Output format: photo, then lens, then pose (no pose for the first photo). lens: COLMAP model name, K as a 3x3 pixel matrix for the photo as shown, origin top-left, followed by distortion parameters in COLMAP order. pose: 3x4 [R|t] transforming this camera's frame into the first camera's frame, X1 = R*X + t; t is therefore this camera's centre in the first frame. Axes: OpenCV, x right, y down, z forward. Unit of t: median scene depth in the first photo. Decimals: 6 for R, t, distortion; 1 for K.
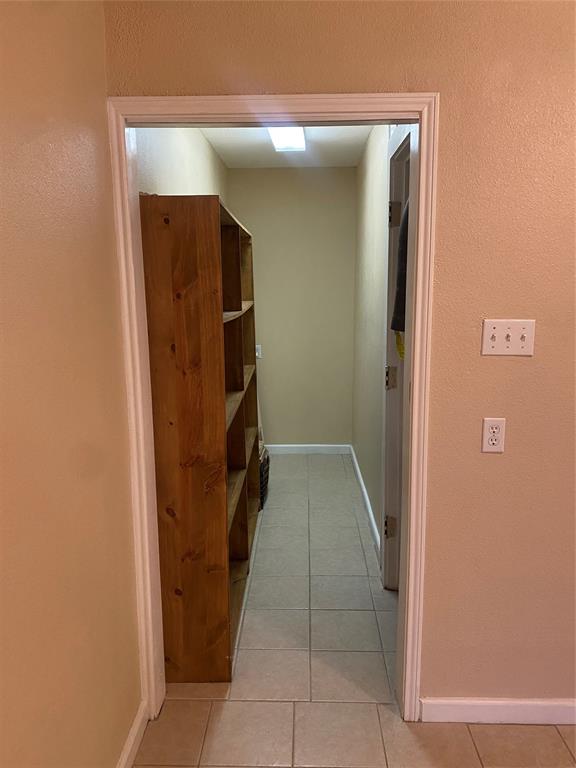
lens RADIAL K [[590.0, 0, 280.4], [0, 590.0, 386.5], [0, 0, 1]] dist [0.122630, -0.167913]
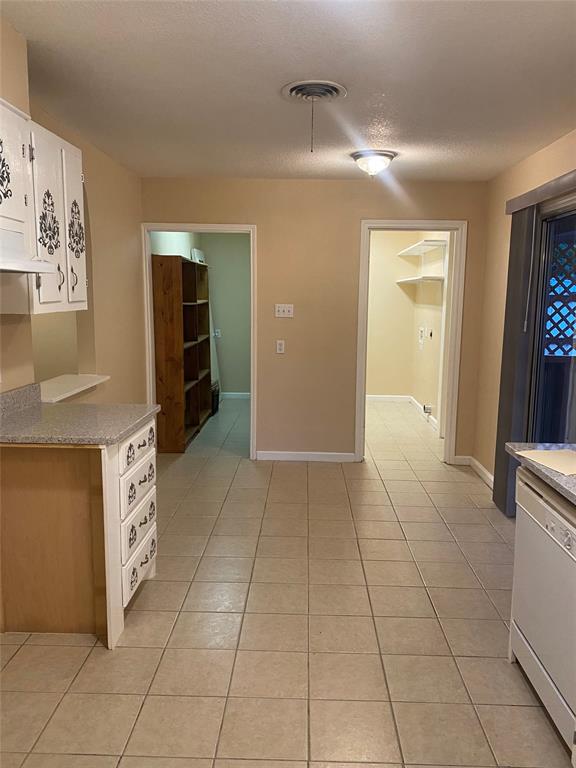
lens RADIAL K [[590.0, 0, 280.4], [0, 590.0, 386.5], [0, 0, 1]] dist [0.122630, -0.167913]
pose [[0.999784, 0.020602, 0.002900, 0.322791], [-0.020549, 0.999639, -0.017333, 0.281625], [-0.003256, 0.017270, 0.999846, -1.548151]]
